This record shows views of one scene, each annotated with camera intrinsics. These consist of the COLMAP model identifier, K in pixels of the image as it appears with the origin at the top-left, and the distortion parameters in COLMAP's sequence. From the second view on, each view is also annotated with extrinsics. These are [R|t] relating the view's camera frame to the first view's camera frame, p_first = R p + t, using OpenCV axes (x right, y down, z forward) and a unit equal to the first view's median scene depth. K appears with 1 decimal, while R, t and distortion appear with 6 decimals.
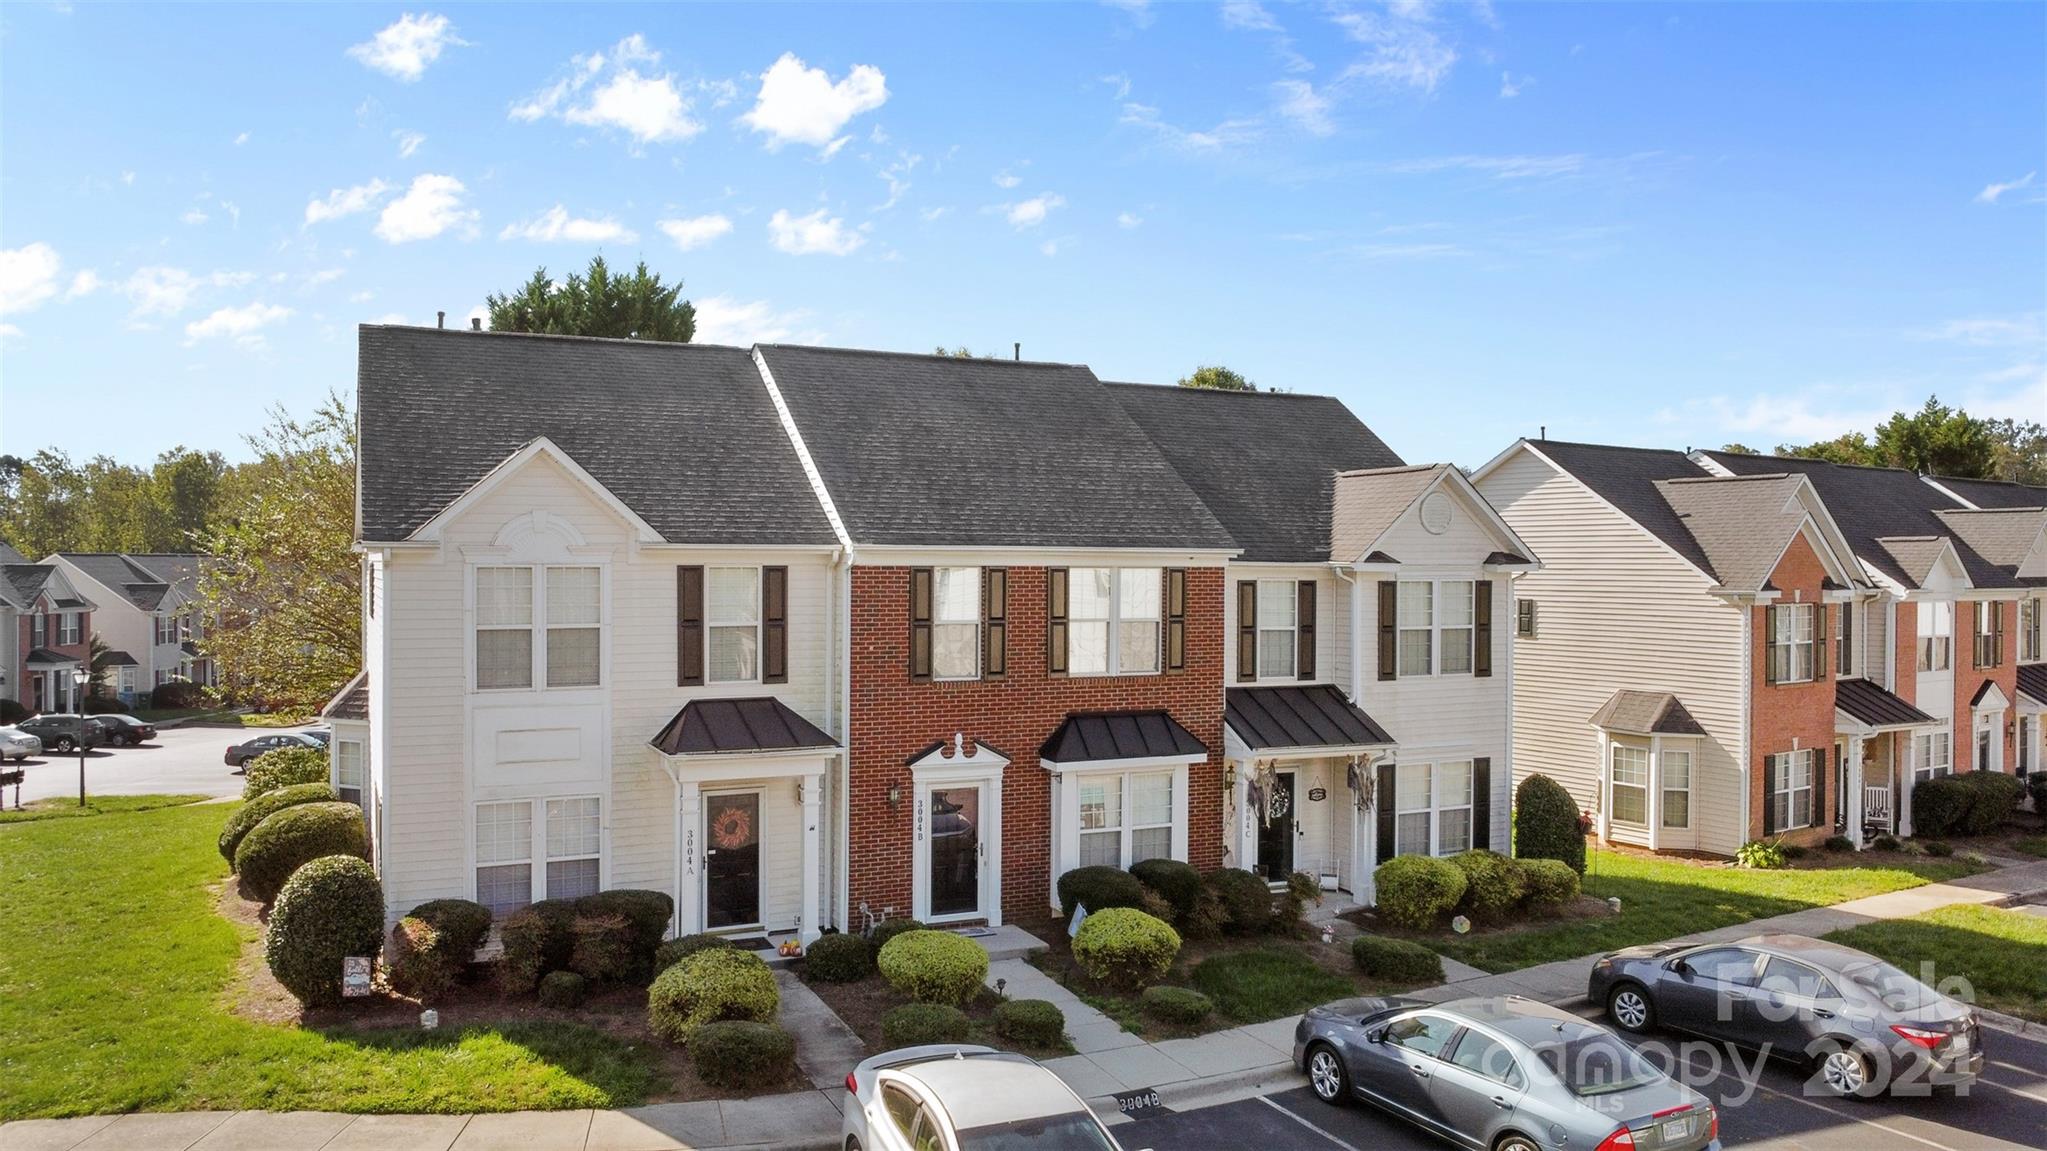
lens RADIAL K [[1489.1, 0, 1023.5], [0, 1489.1, 575.5], [0, 0, 1]] dist [-0.030097, -0.001170]
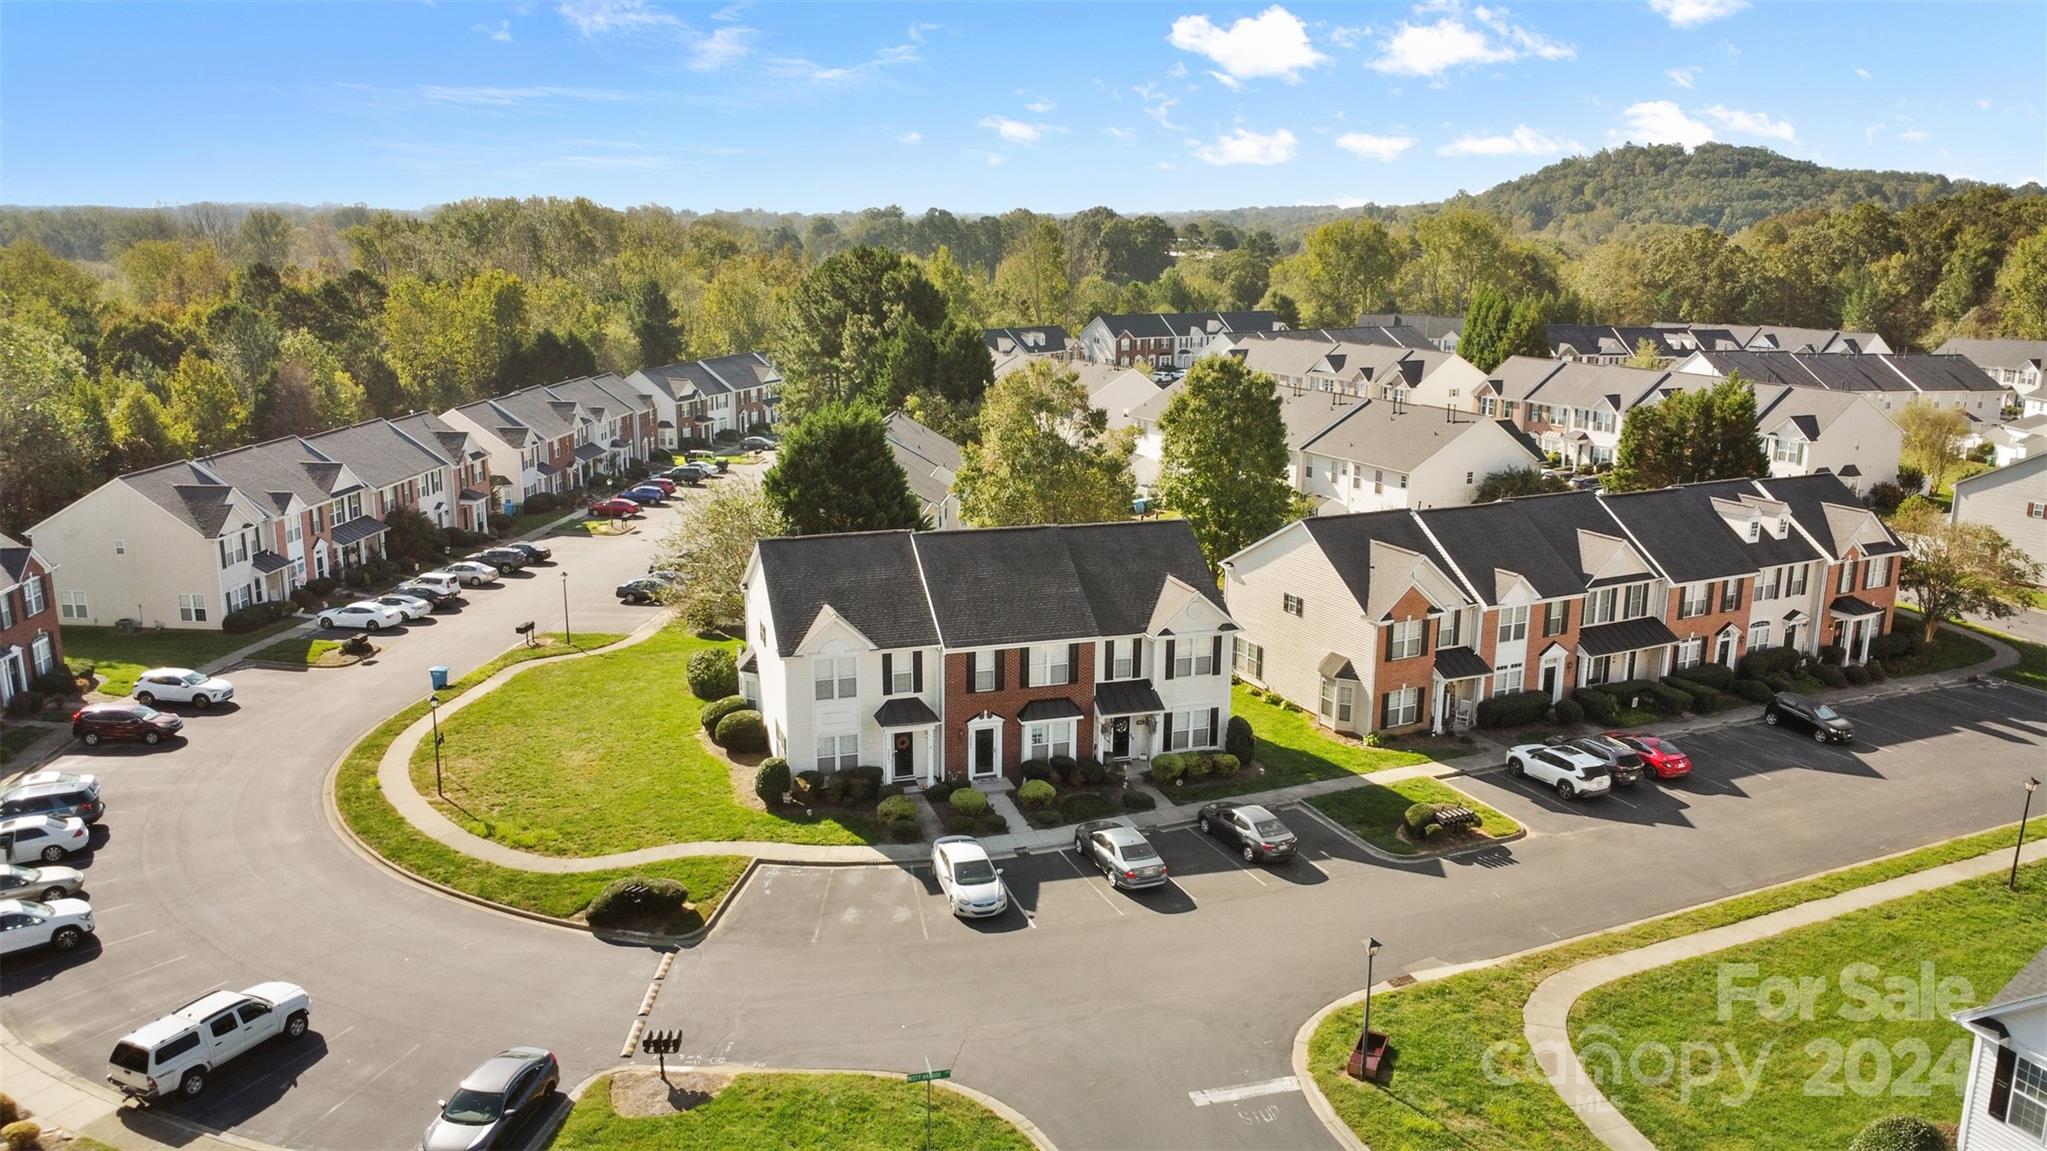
lens RADIAL K [[1489.1, 0, 1023.5], [0, 1489.1, 575.5], [0, 0, 1]] dist [-0.030097, -0.001170]
pose [[0.992167, 0.031866, -0.120782, 0.332033], [-0.004008, 0.974536, 0.224194, -0.712978], [0.124851, -0.221954, 0.967031, -1.497944]]
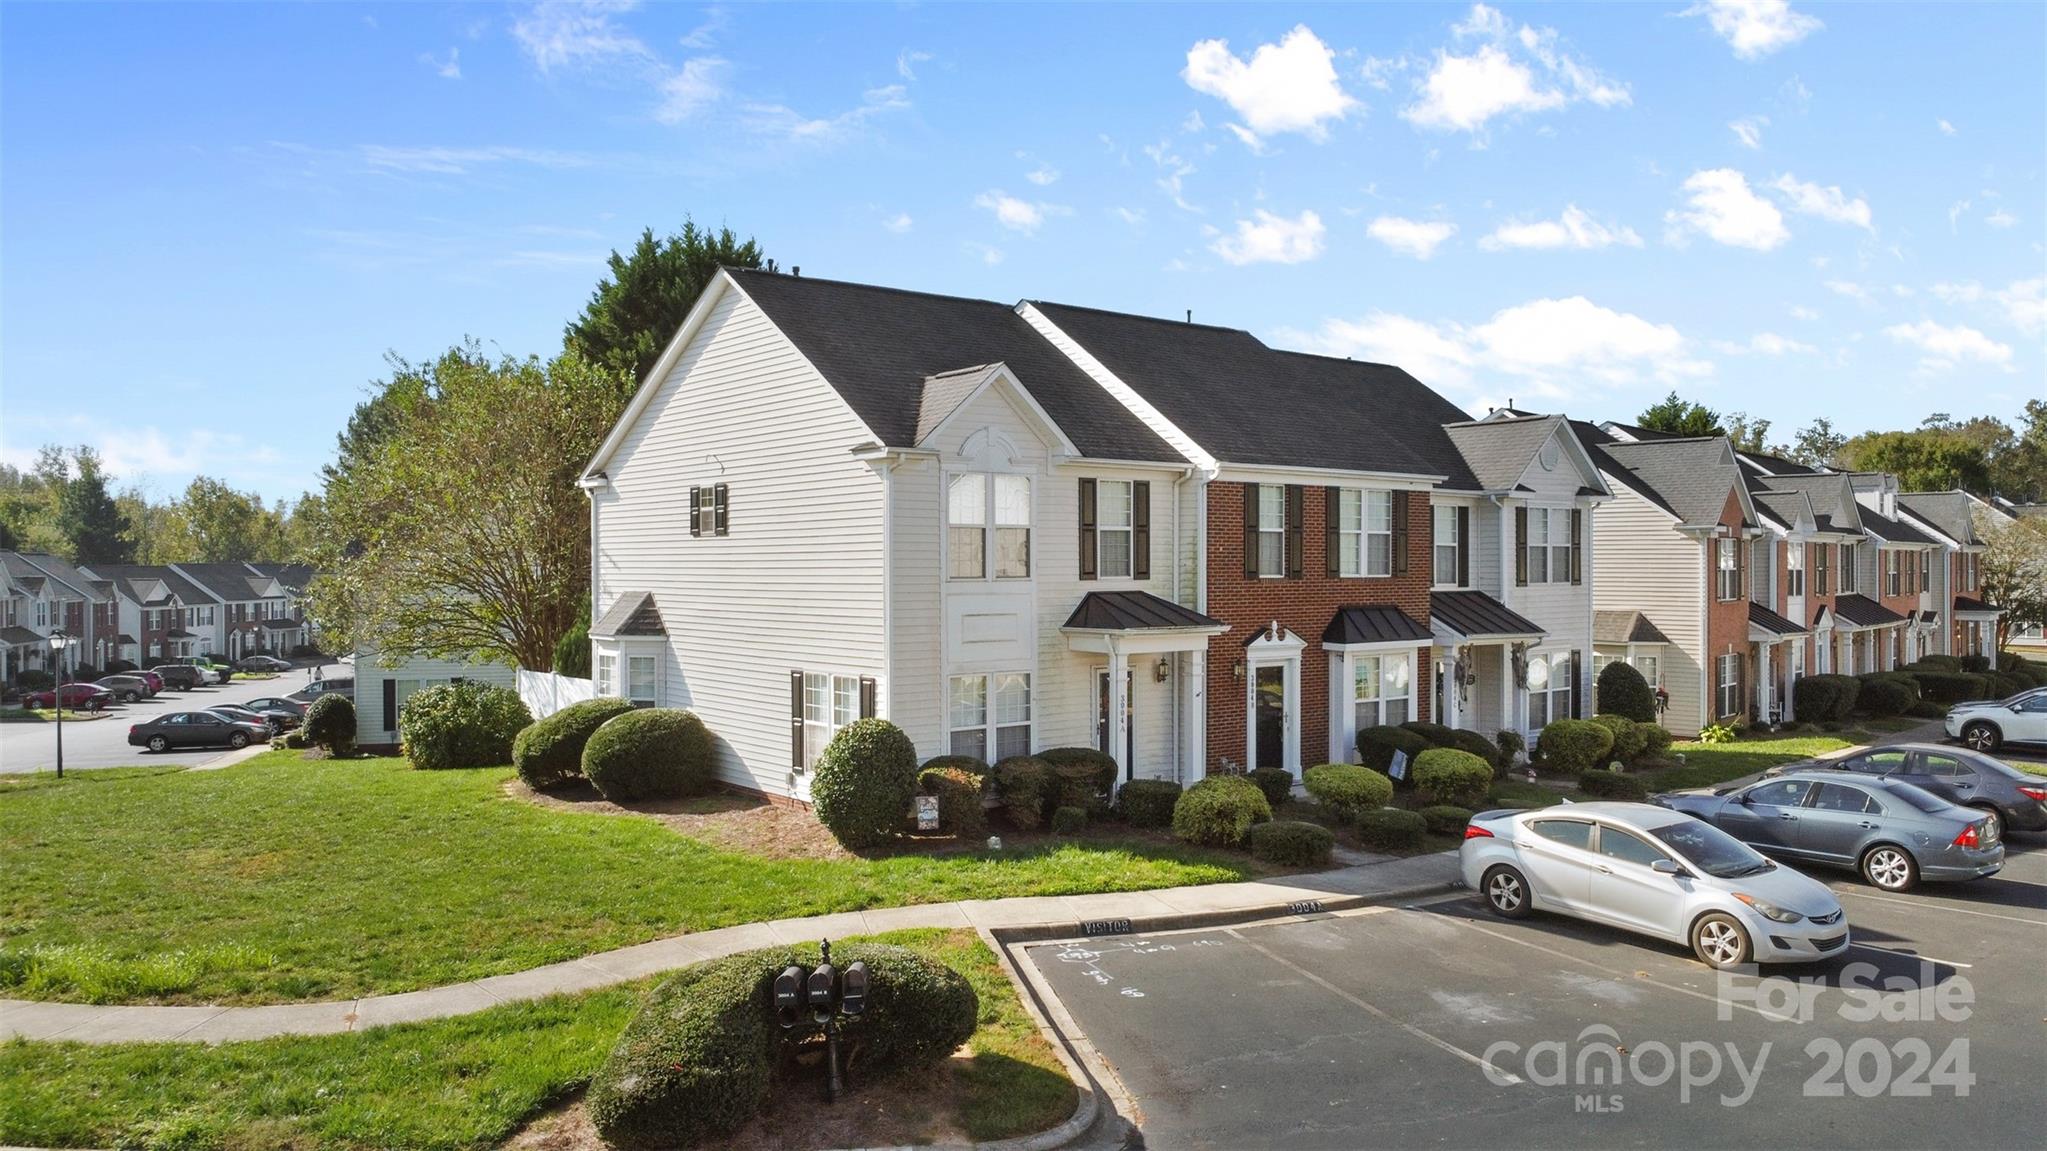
lens RADIAL K [[1489.1, 0, 1023.5], [0, 1489.1, 575.5], [0, 0, 1]] dist [-0.030097, -0.001170]
pose [[0.972171, -0.008135, 0.234132, -0.507985], [0.008373, 0.999965, -0.000025, 0.064977], [-0.234123, 0.001984, 0.972205, -0.127868]]
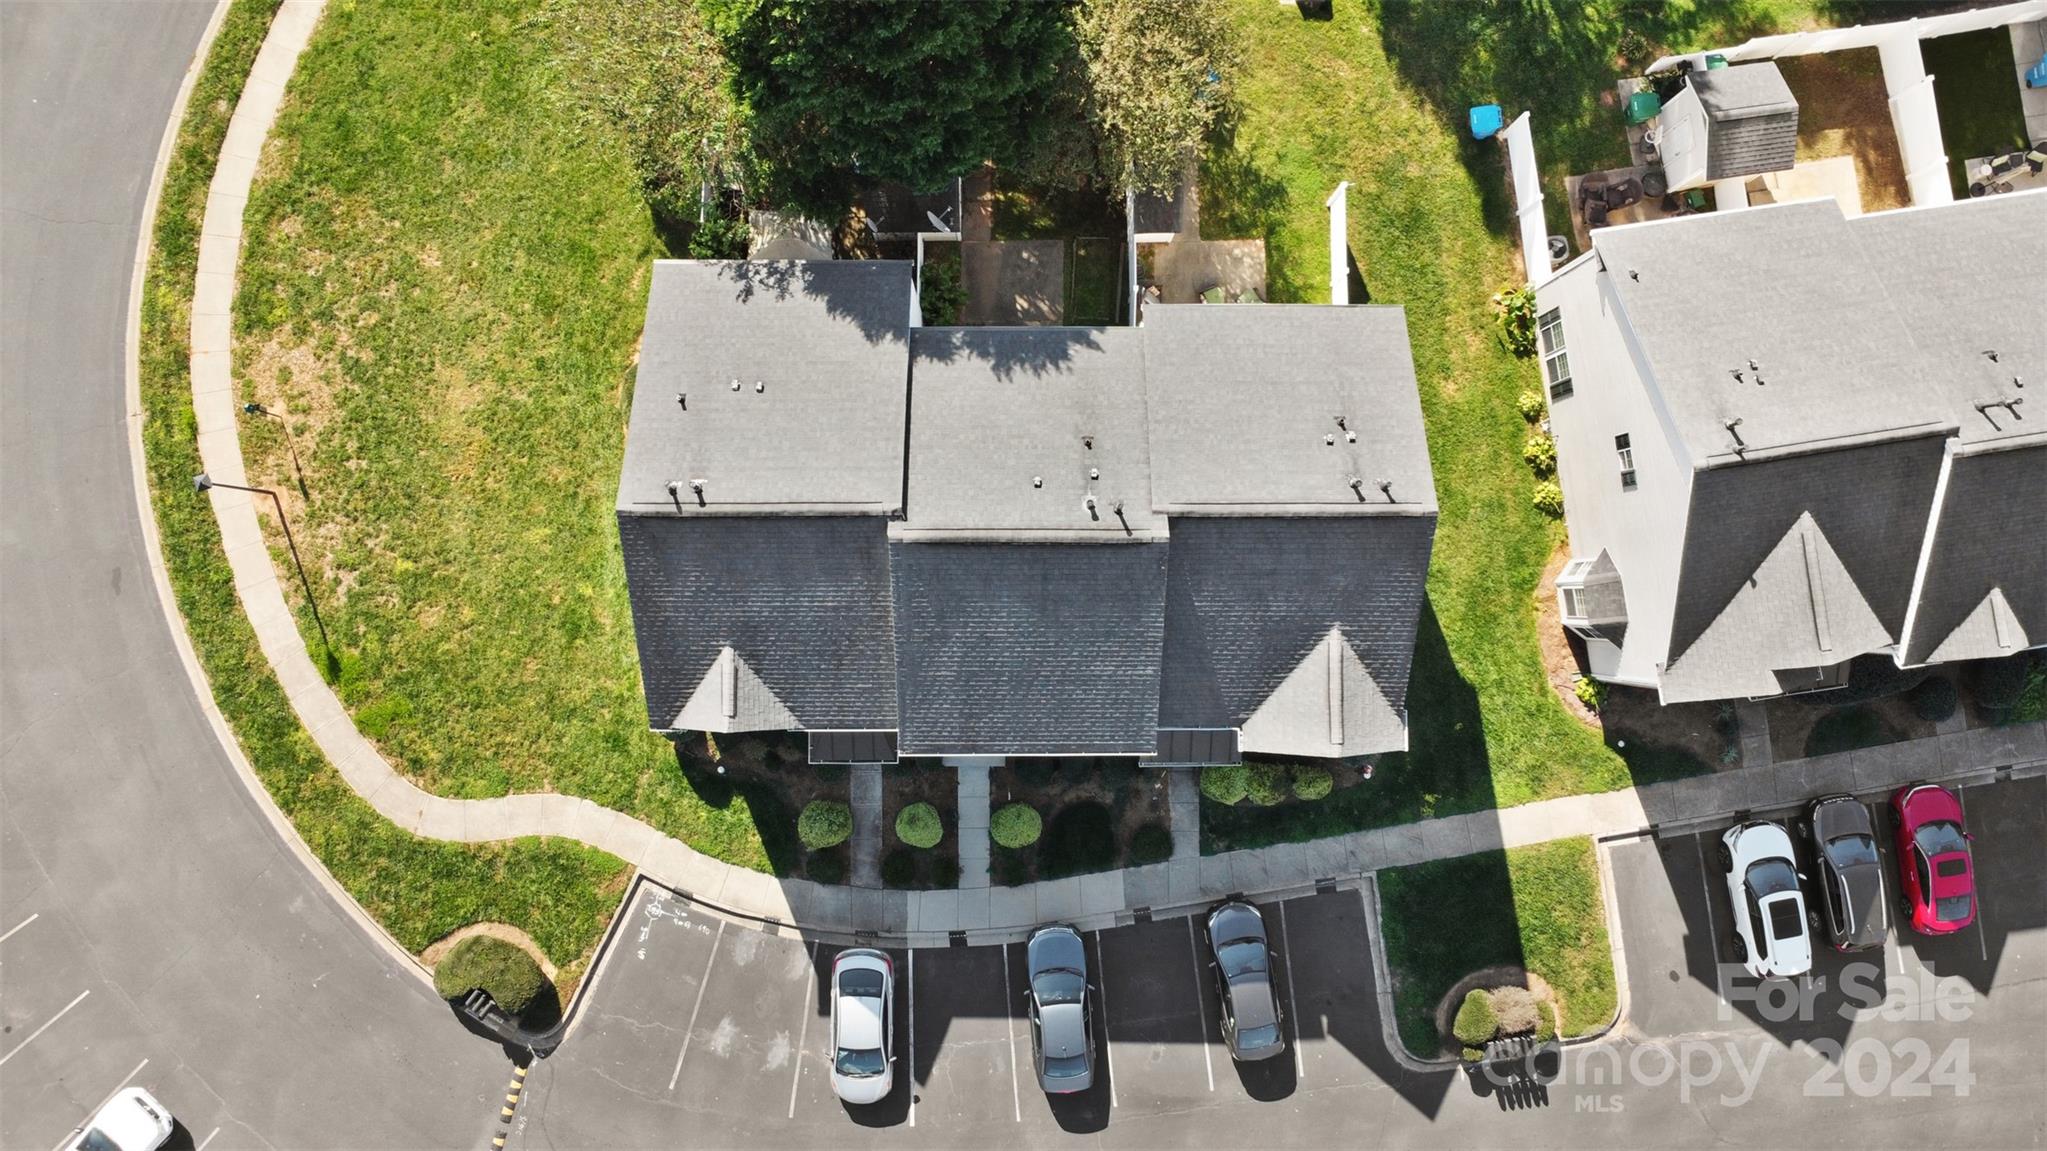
lens RADIAL K [[1489.1, 0, 1023.5], [0, 1489.1, 575.5], [0, 0, 1]] dist [-0.030097, -0.001170]
pose [[0.904592, 0.426115, -0.011827, -0.044428], [-0.006824, 0.042217, 0.999085, -1.683787], [0.426224, -0.903683, 0.041097, 1.085529]]
